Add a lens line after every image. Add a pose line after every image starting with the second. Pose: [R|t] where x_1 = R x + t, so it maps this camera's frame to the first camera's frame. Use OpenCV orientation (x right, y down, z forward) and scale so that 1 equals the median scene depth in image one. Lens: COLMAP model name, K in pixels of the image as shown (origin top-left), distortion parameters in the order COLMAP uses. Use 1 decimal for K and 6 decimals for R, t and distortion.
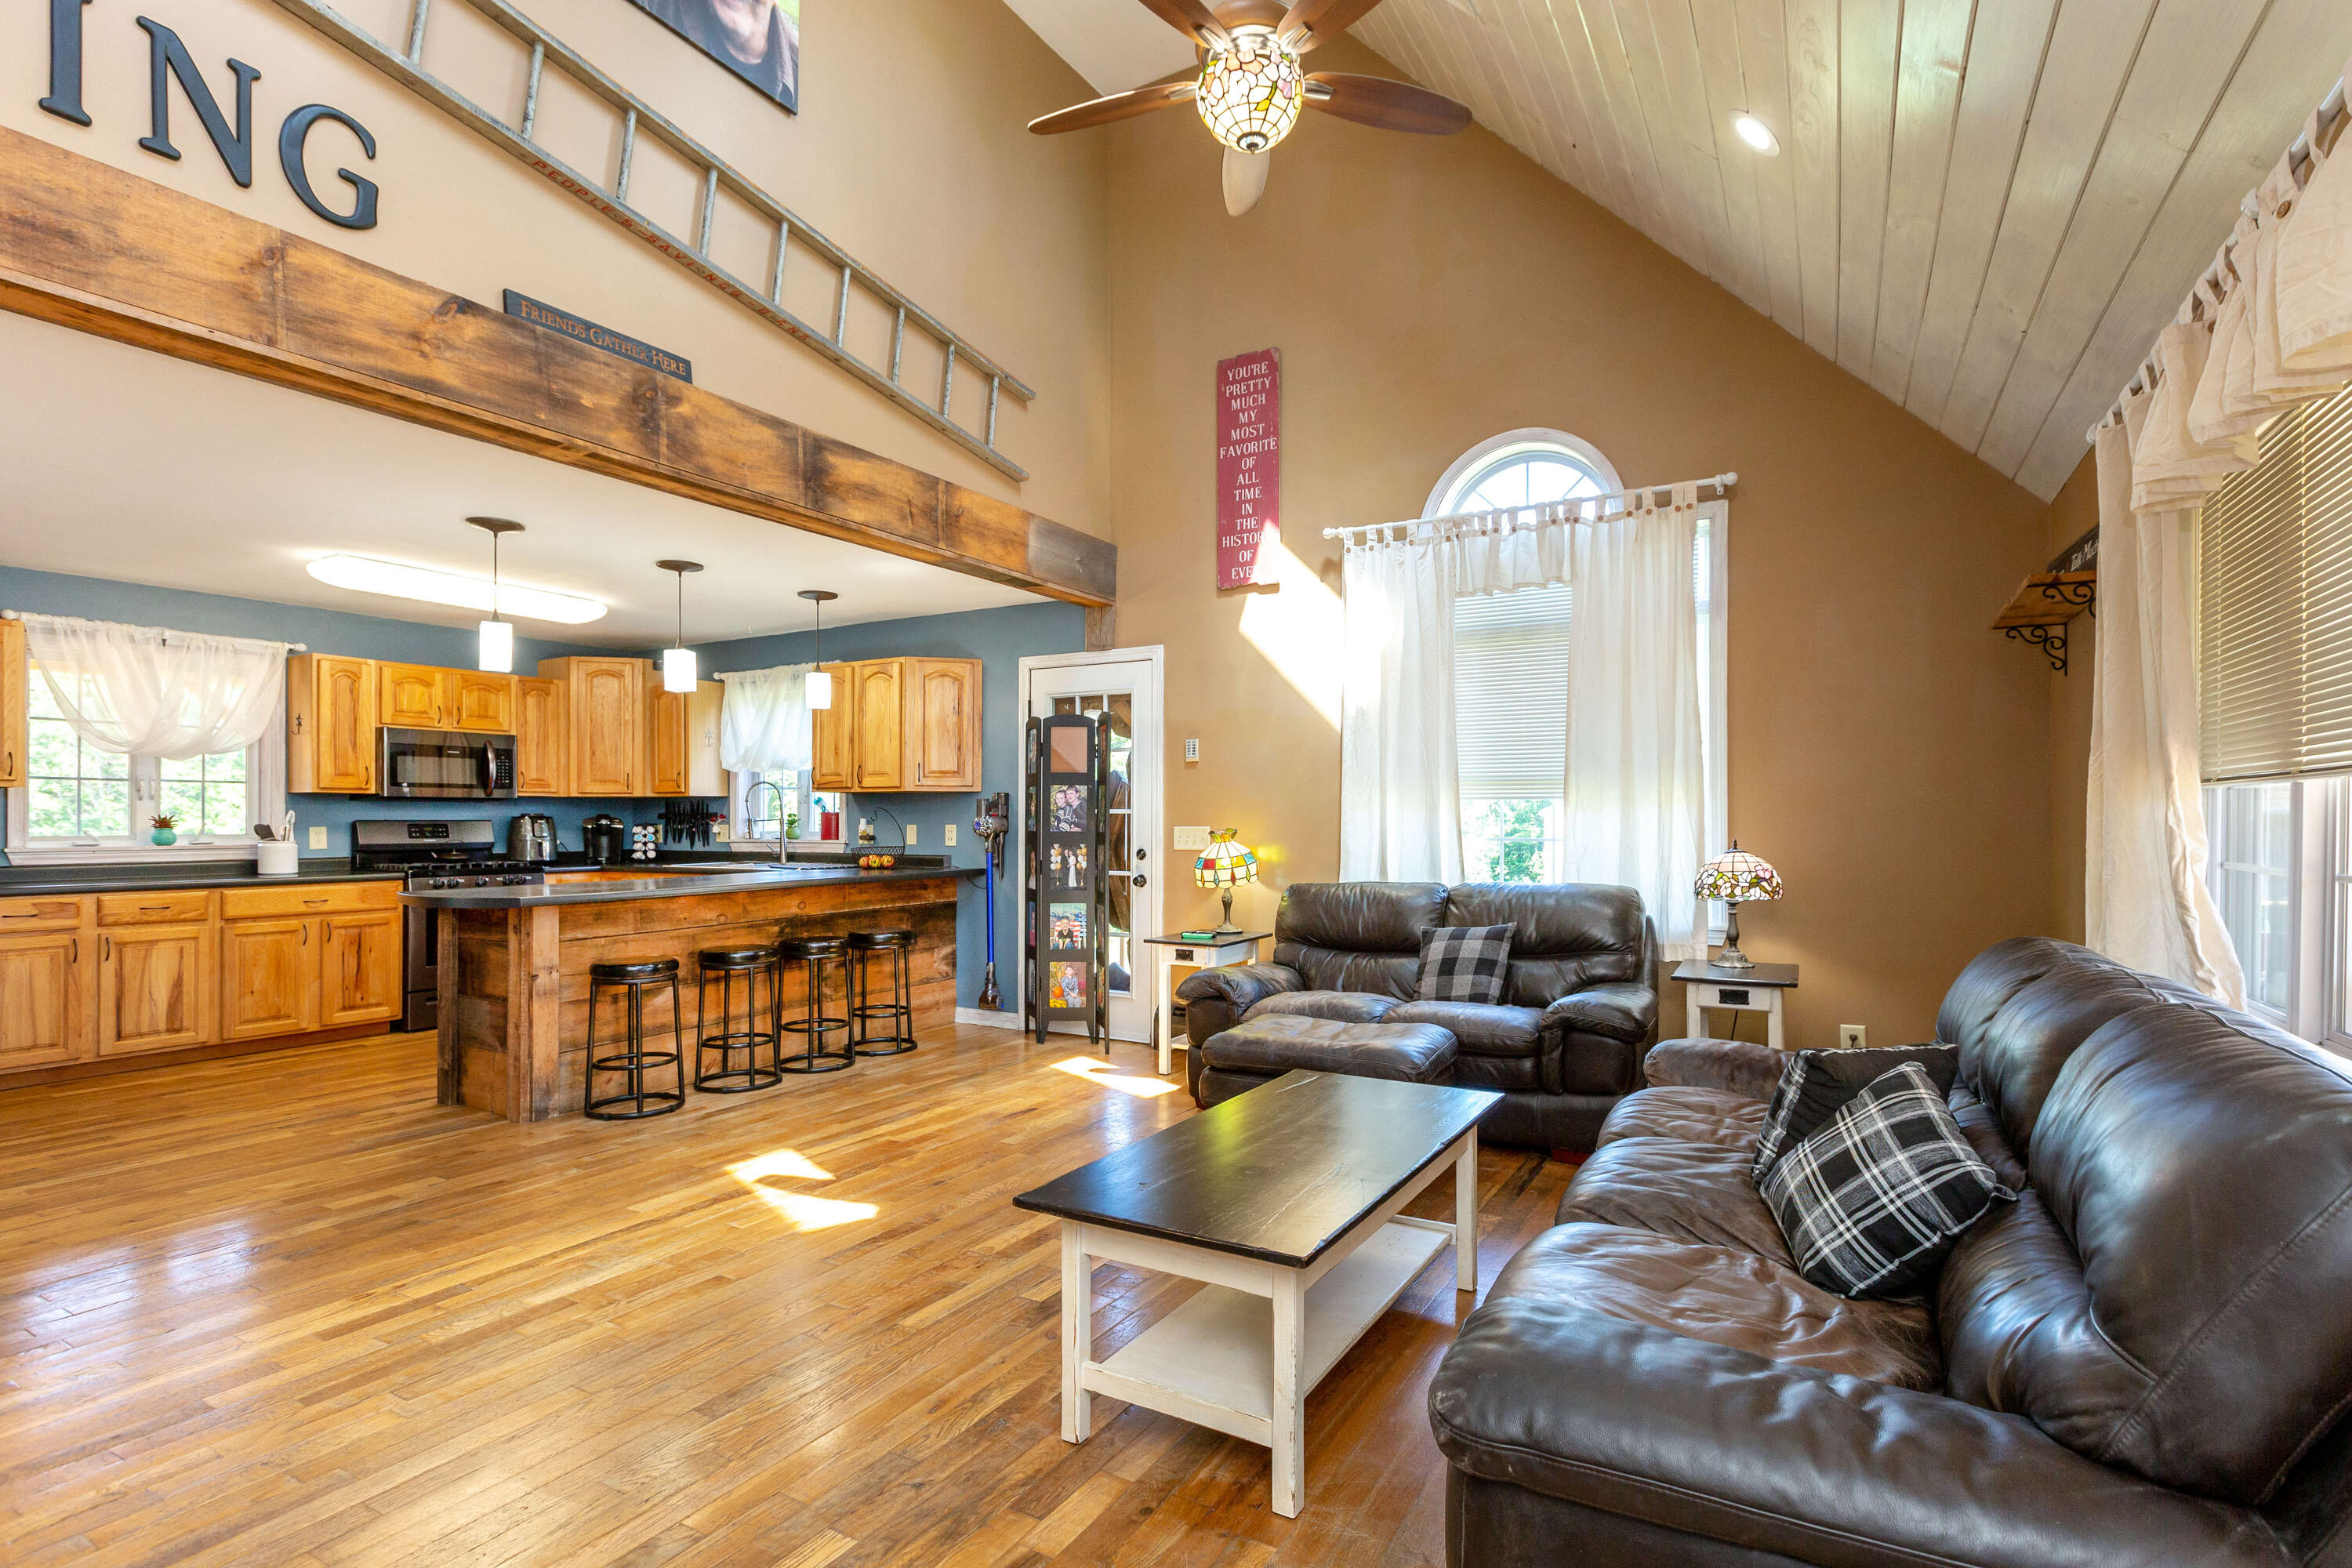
lens RADIAL K [[1124.3, 0, 1208.7], [0, 1124.3, 811.8], [0, 0, 1]] dist [0.000171, -0.001662]
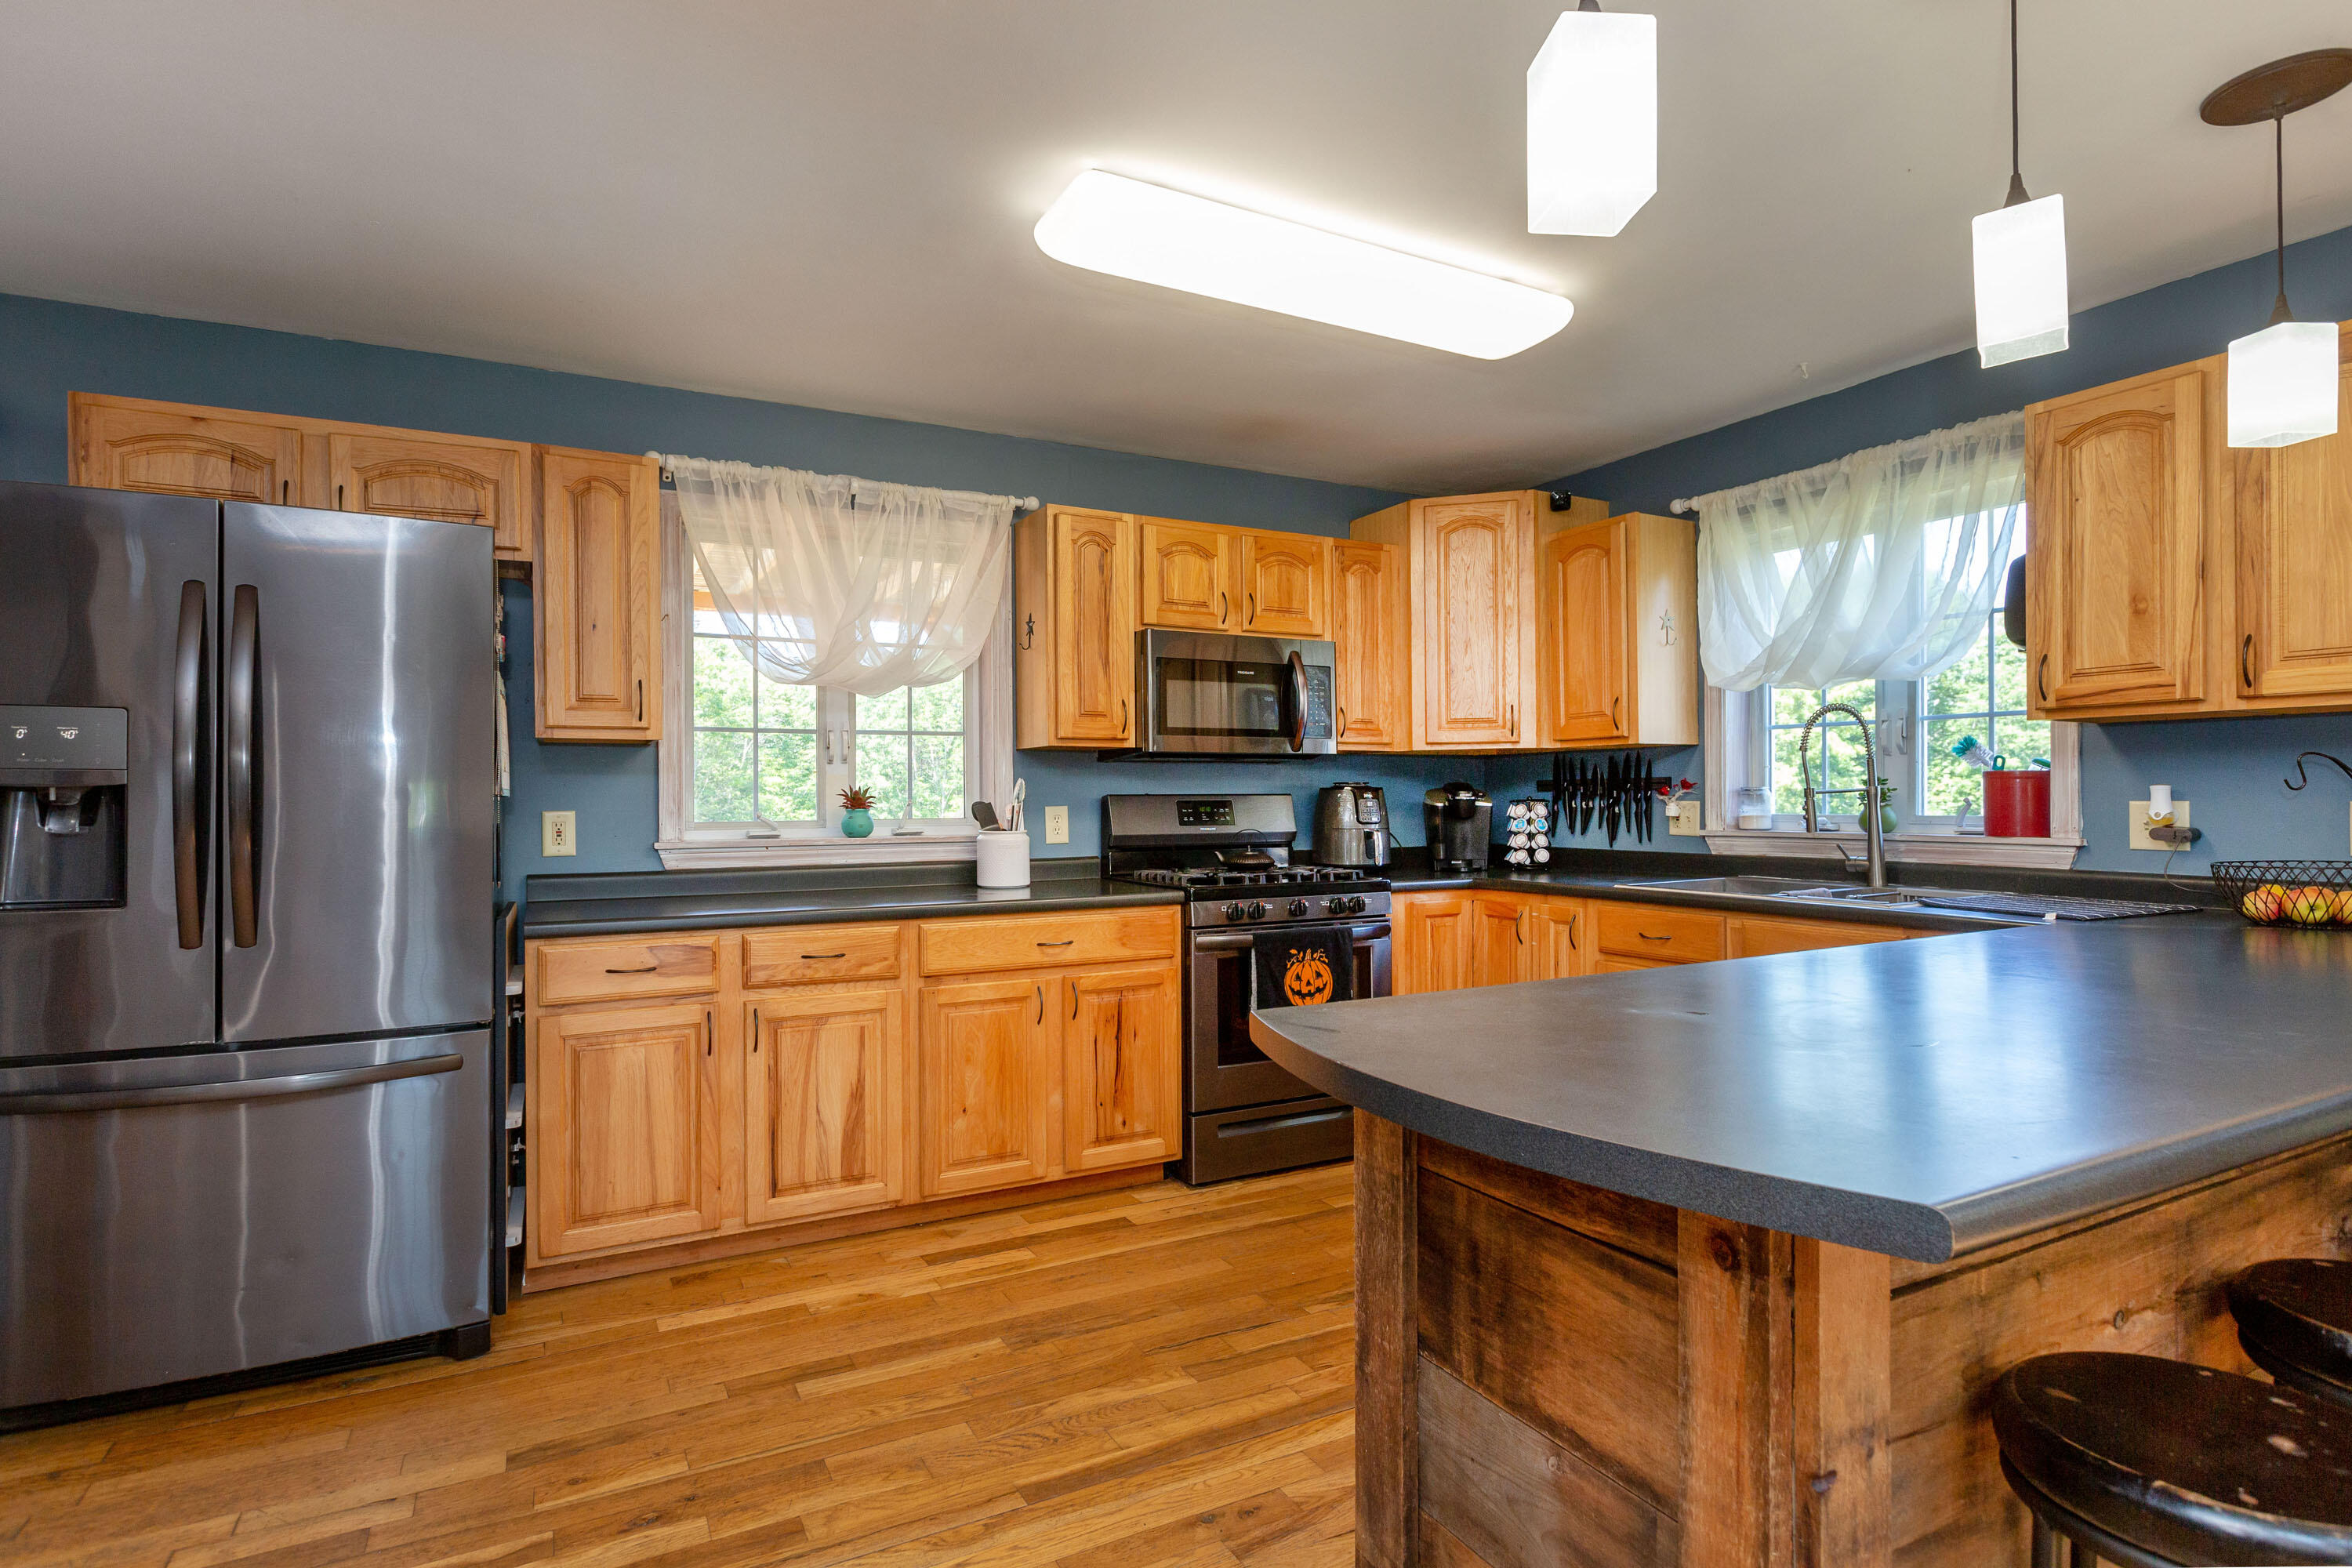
lens RADIAL K [[1187.3, 0, 1174.5], [0, 1187.3, 789.5], [0, 0, 1]] dist [-0.004333, -0.000043]
pose [[0.841688, -0.007185, -0.539916, -0.432279], [0.008680, 0.999962, 0.000224, 0.005260], [0.539894, -0.004875, 0.841719, 0.544211]]
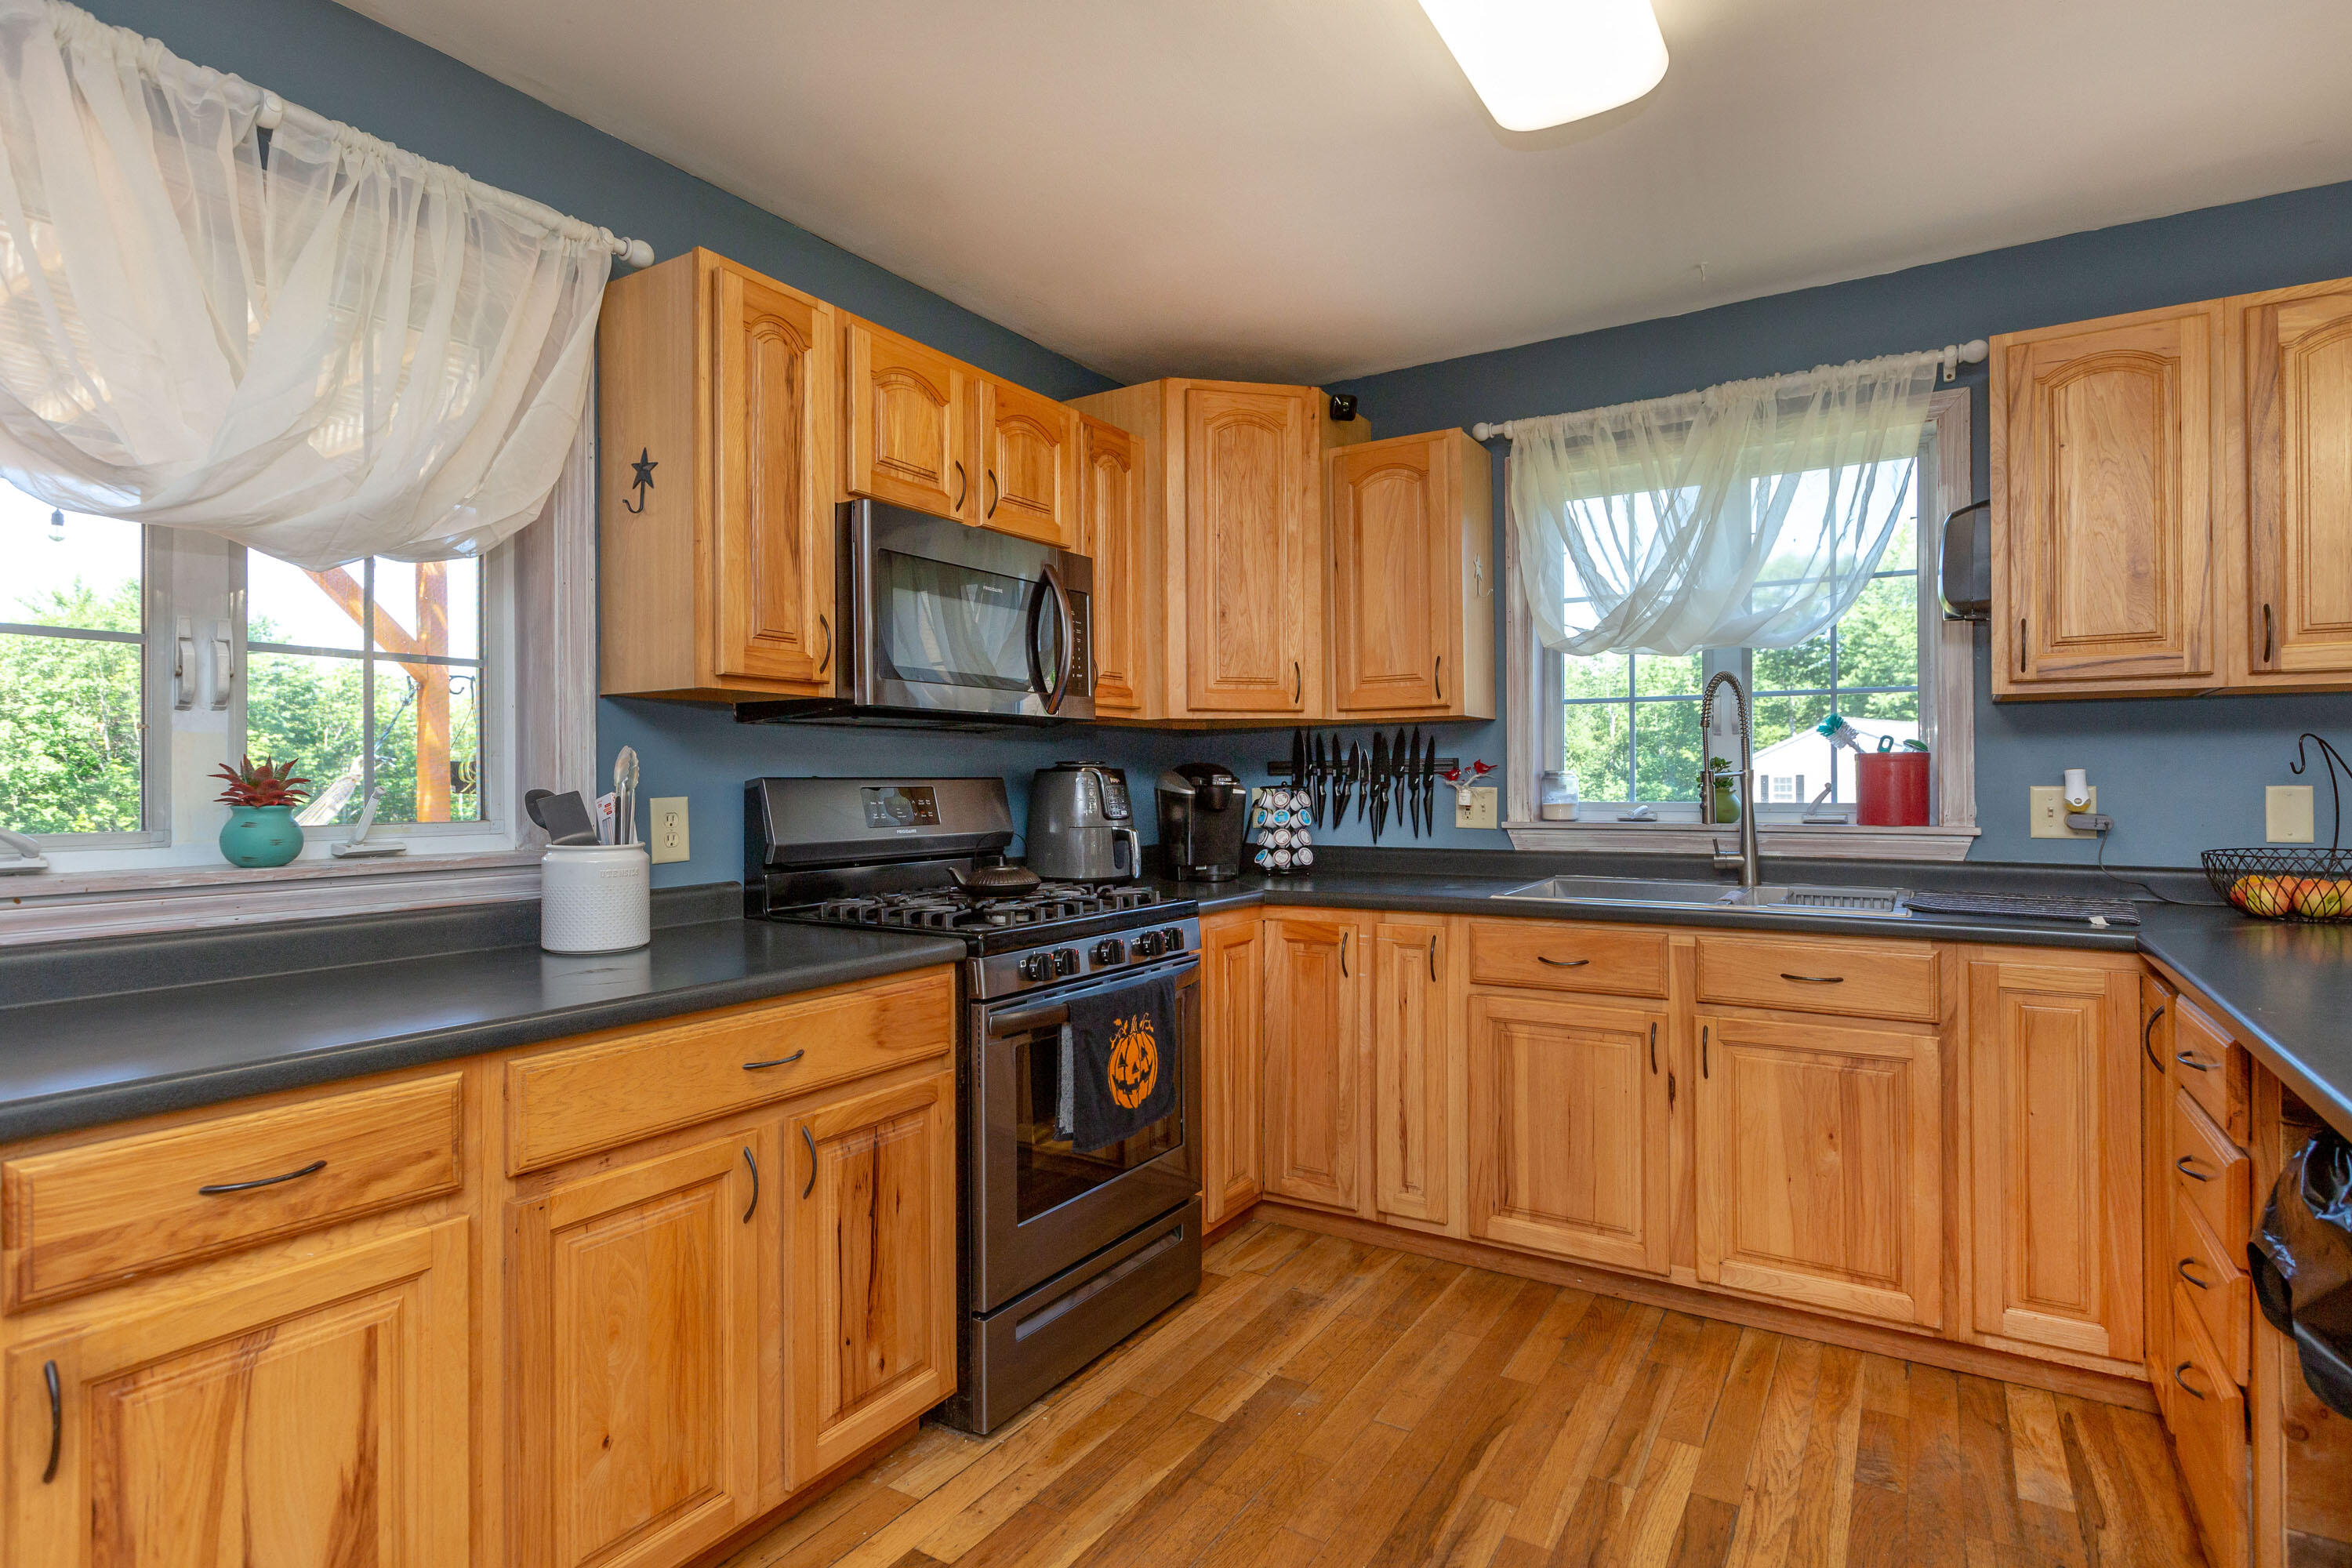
lens RADIAL K [[1187.3, 0, 1166.0], [0, 1187.3, 774.7], [0, 0, 1]] dist [-0.004333, -0.000043]
pose [[0.998698, -0.004253, -0.050826, -0.675985], [0.004366, 0.999988, 0.002113, 0.006829], [0.050816, -0.002332, 0.998705, 0.700956]]
